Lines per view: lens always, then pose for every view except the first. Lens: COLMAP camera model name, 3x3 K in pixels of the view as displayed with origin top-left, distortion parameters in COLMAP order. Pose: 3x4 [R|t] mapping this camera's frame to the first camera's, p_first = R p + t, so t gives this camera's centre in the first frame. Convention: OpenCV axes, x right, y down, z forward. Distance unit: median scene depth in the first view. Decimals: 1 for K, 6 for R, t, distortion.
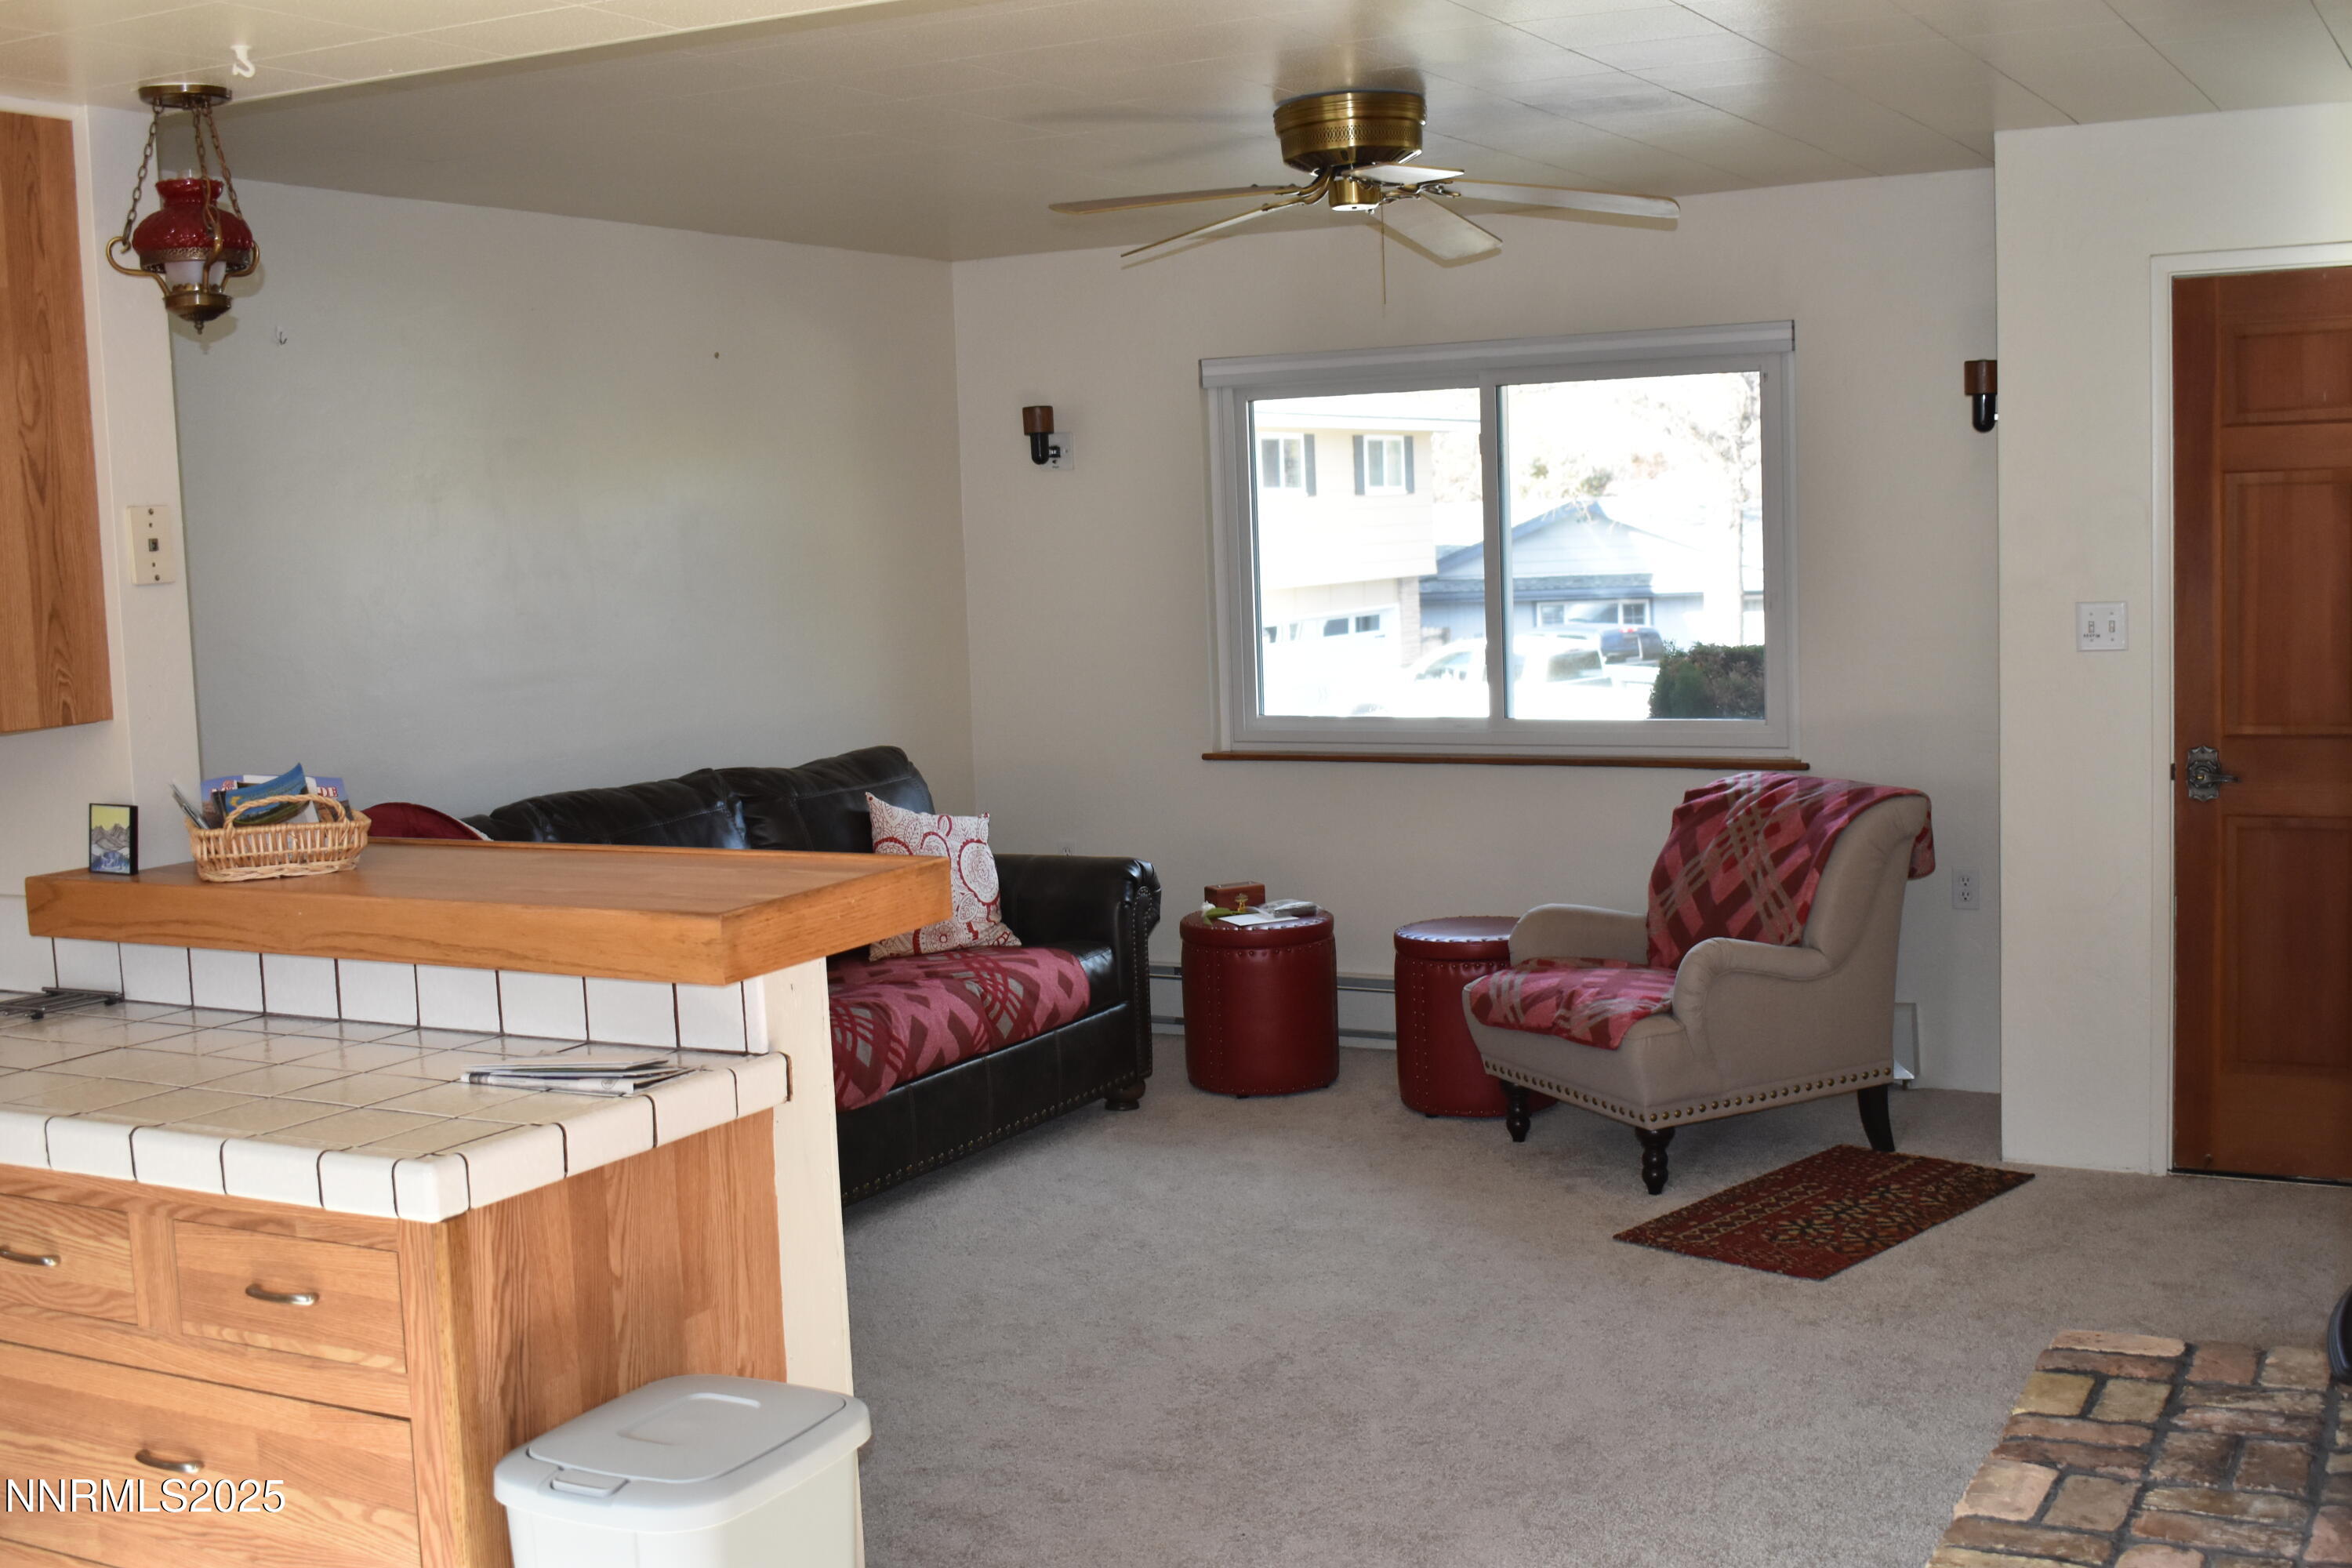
lens RADIAL K [[2591.8, 0, 1173.0], [0, 2591.8, 774.0], [0, 0, 1]] dist [-0.059013, 0.000000]
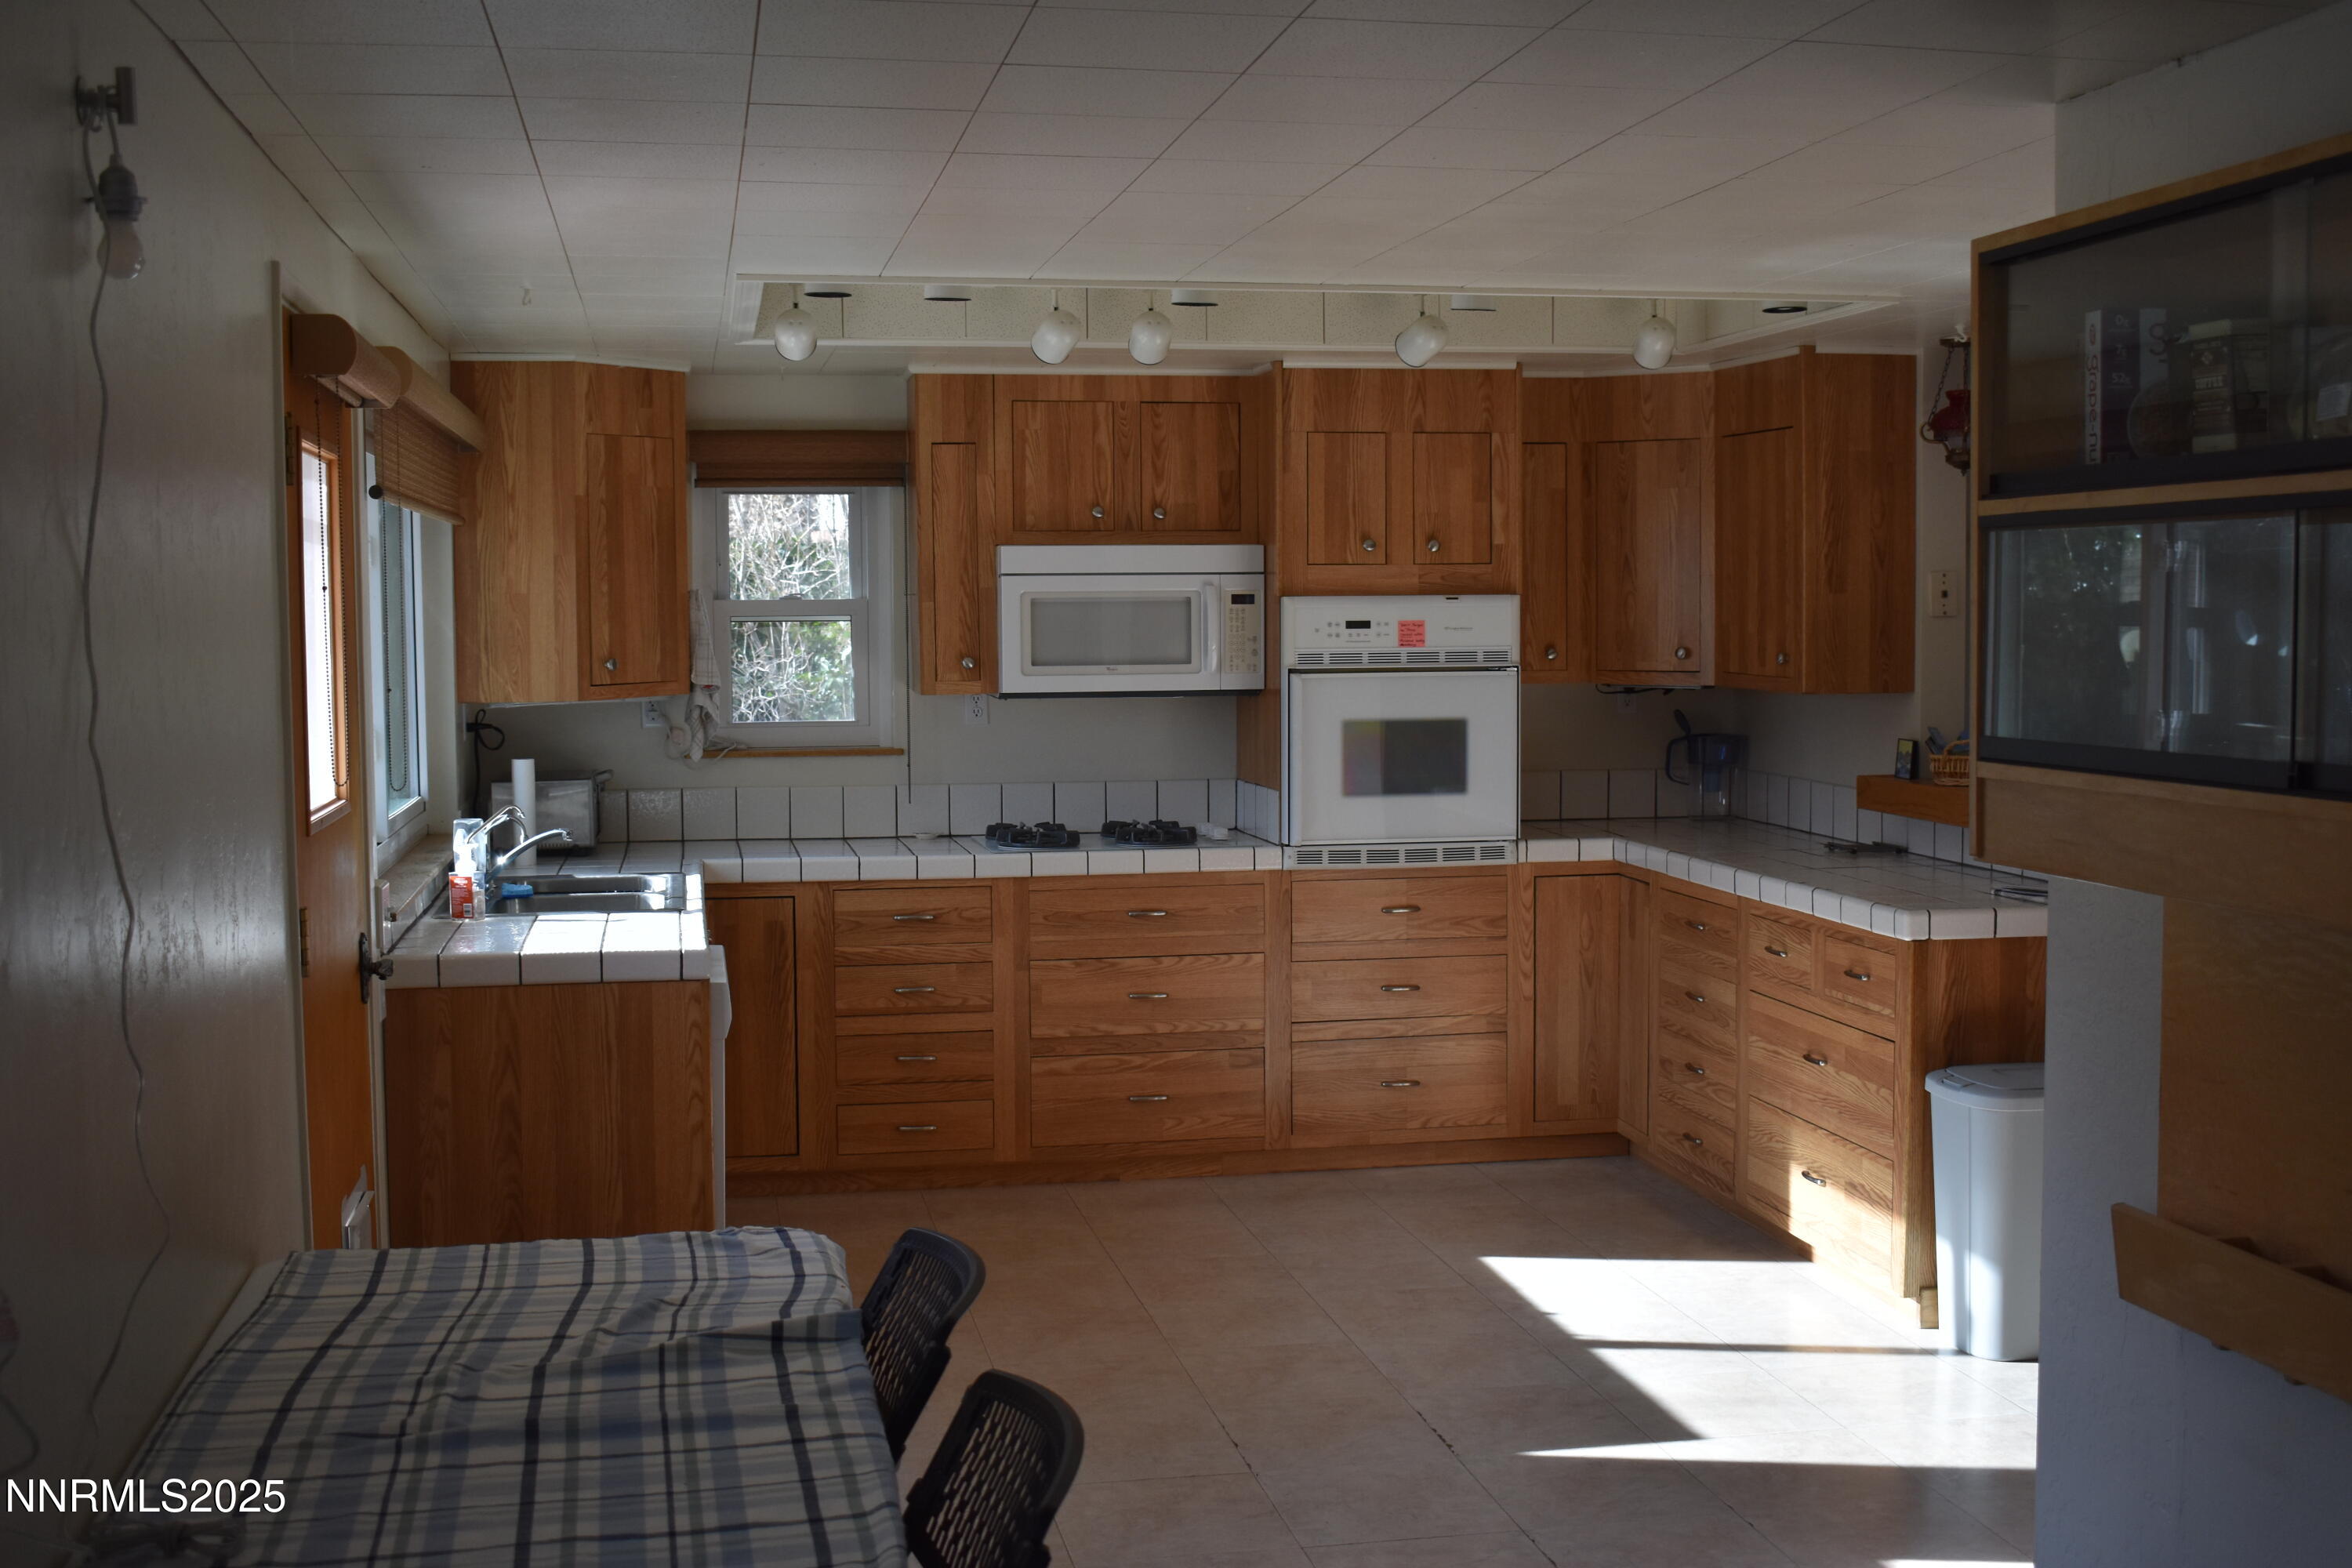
lens RADIAL K [[2591.8, 0, 1176.2], [0, 2591.8, 784.2], [0, 0, 1]] dist [-0.059013, 0.000000]
pose [[0.628920, 0.083797, -0.772941, 0.671720], [-0.087087, 0.995511, 0.037067, 0.021388], [0.772577, 0.044001, 0.633395, -0.535117]]
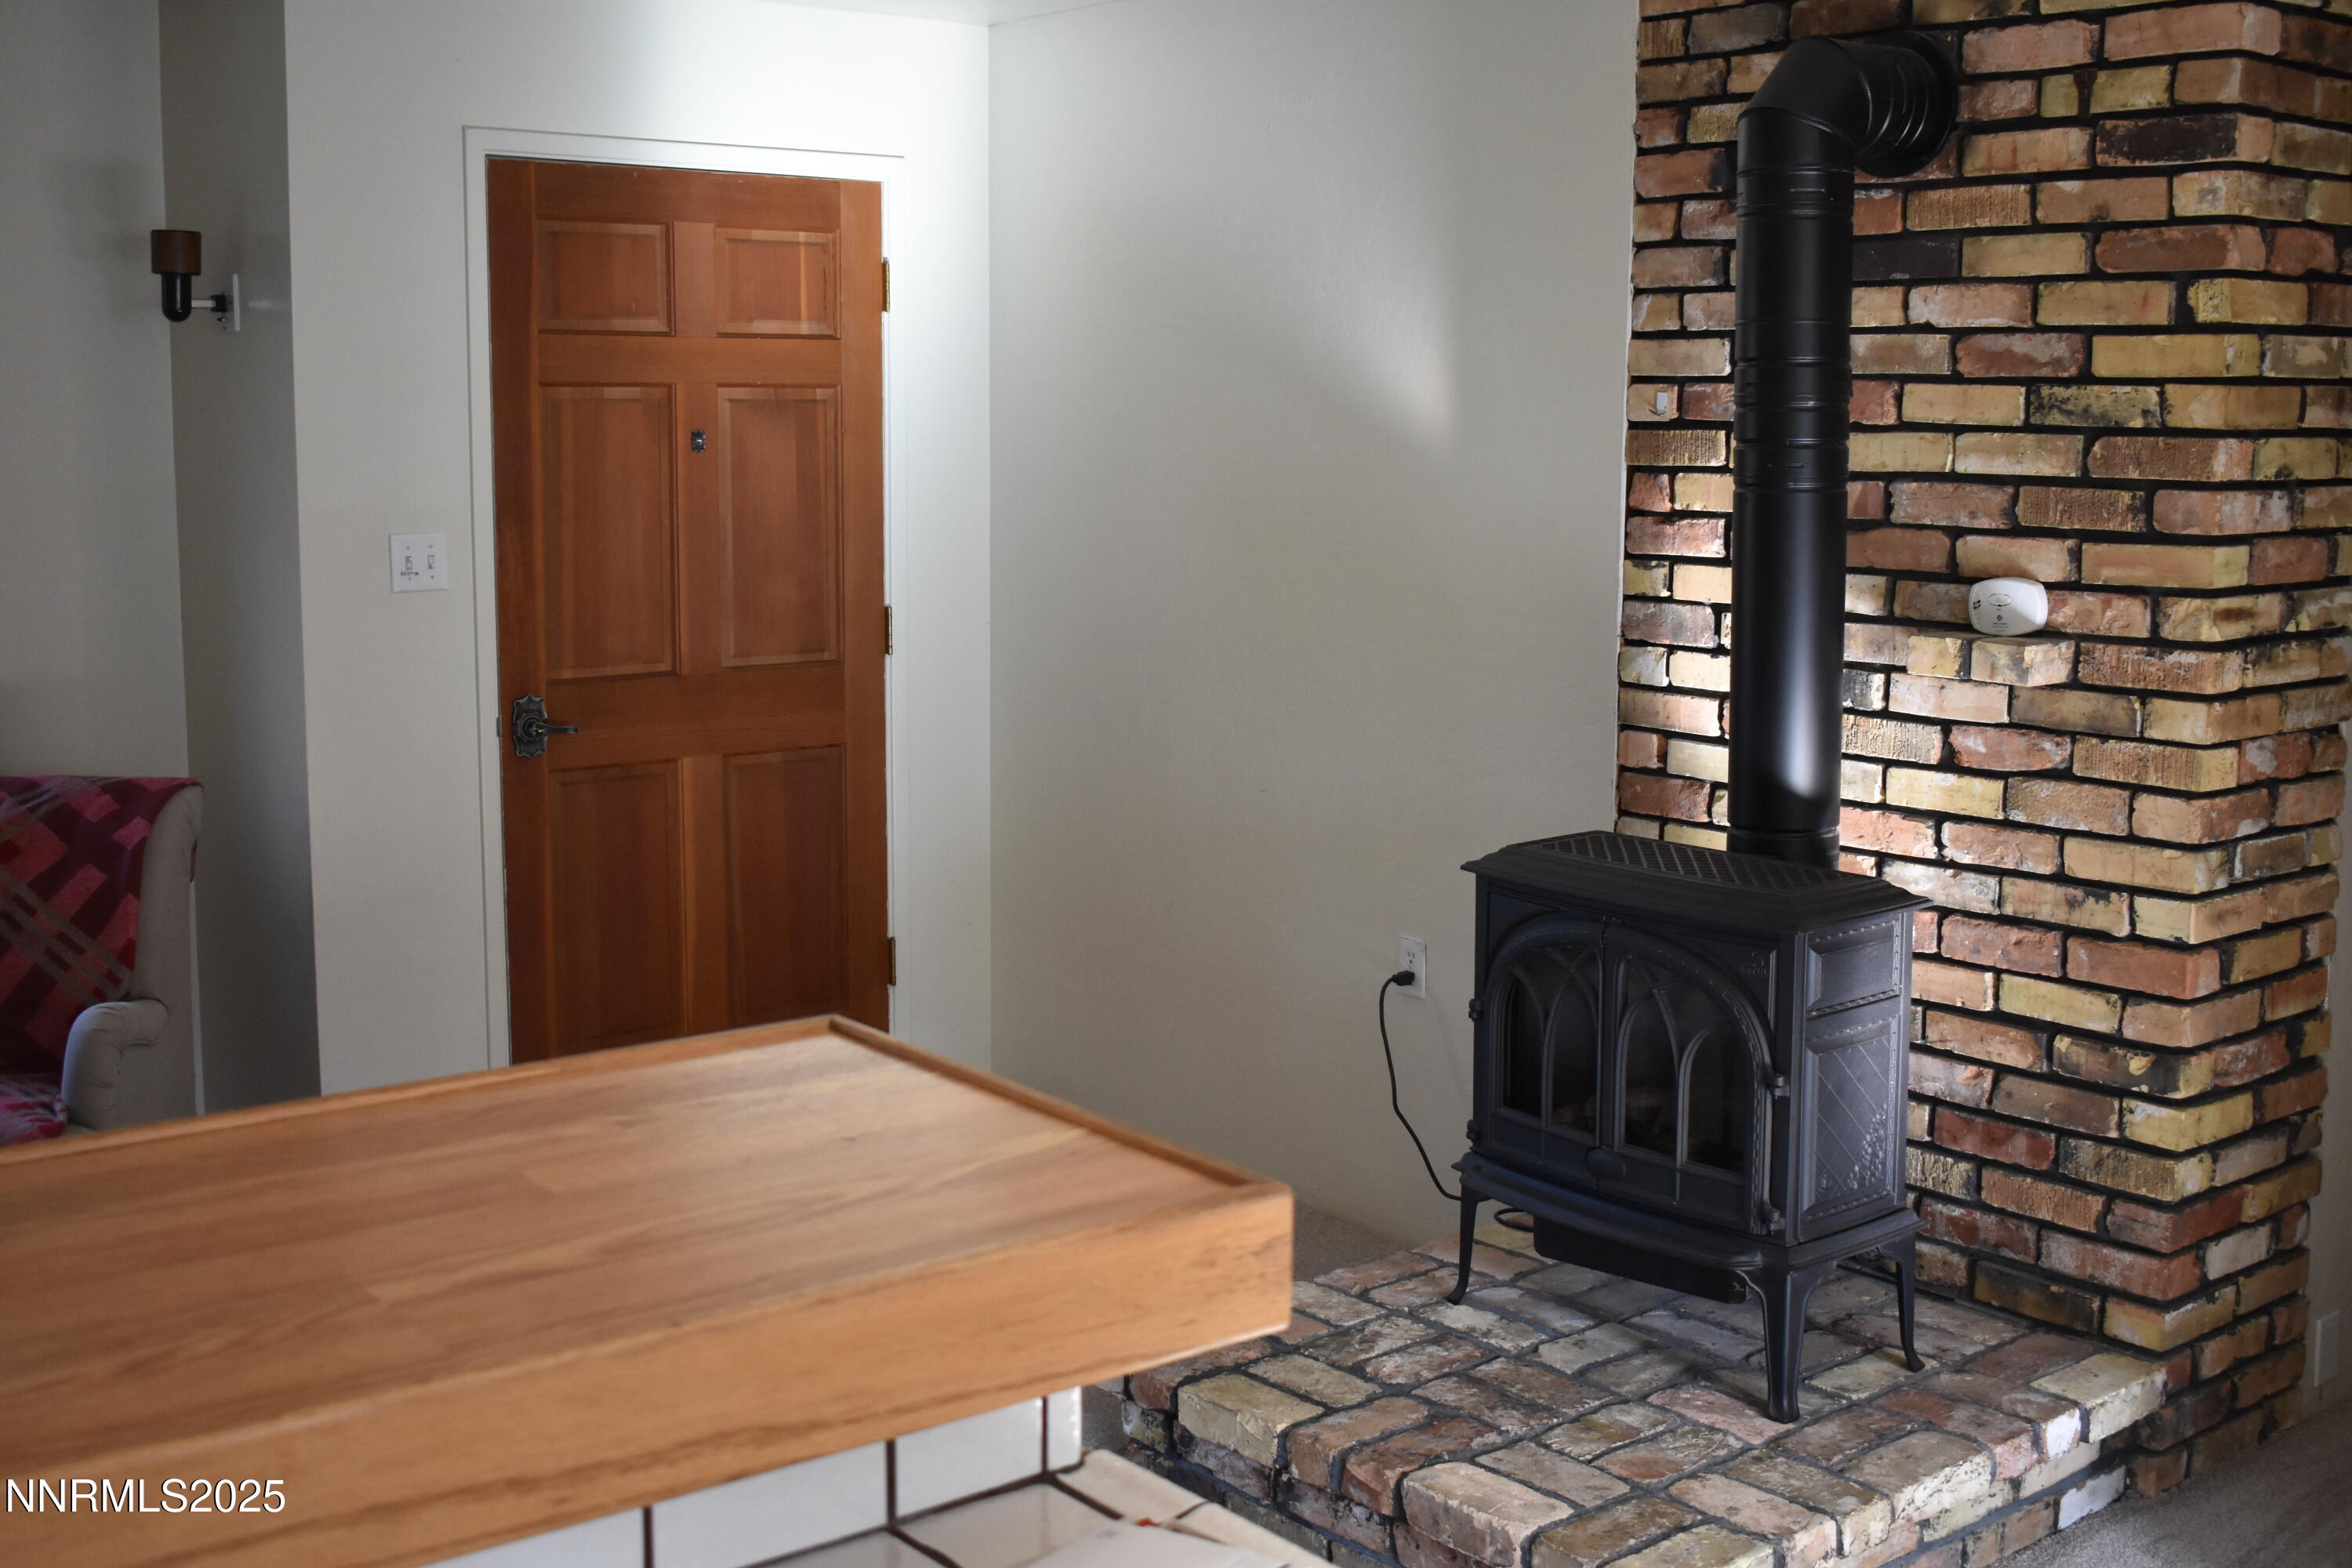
lens RADIAL K [[2591.8, 0, 1173.4], [0, 2591.8, 781.7], [0, 0, 1]] dist [-0.059013, 0.000000]
pose [[0.386472, -0.091612, 0.917740, -0.520980], [0.067909, 0.995180, 0.070745, -0.045735], [-0.919797, 0.034982, 0.390831, 0.708141]]
